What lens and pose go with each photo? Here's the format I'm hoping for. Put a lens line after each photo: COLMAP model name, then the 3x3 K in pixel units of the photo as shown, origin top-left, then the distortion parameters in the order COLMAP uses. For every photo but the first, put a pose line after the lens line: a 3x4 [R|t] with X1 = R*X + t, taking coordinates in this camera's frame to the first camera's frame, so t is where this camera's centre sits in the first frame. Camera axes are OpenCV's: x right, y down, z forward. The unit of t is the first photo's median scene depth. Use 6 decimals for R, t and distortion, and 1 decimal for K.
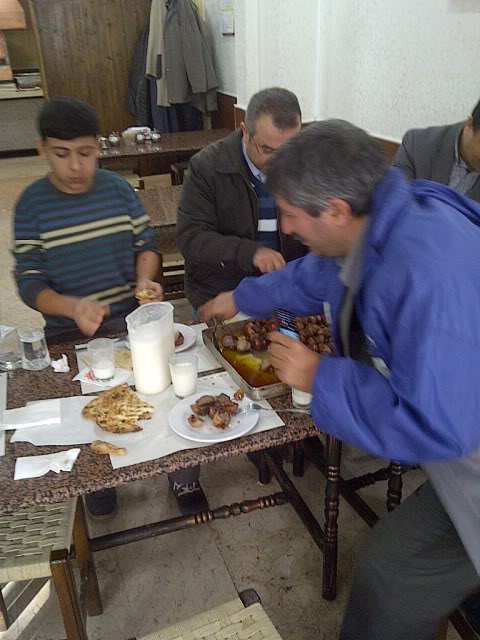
lens RADIAL K [[641.5, 0, 244.3], [0, 641.5, 320.8], [0, 0, 1]] dist [0.028613, 0.000000]
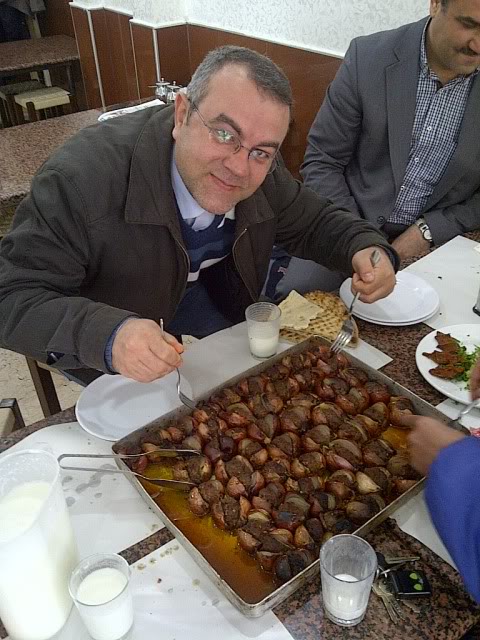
lens RADIAL K [[641.5, 0, 241.0], [0, 641.5, 319.8], [0, 0, 1]] dist [0.028613, 0.000000]
pose [[0.970843, -0.138865, 0.195400, -0.036800], [0.109878, 0.982236, 0.152117, -0.118481], [-0.213052, -0.126211, 0.968855, 0.324389]]
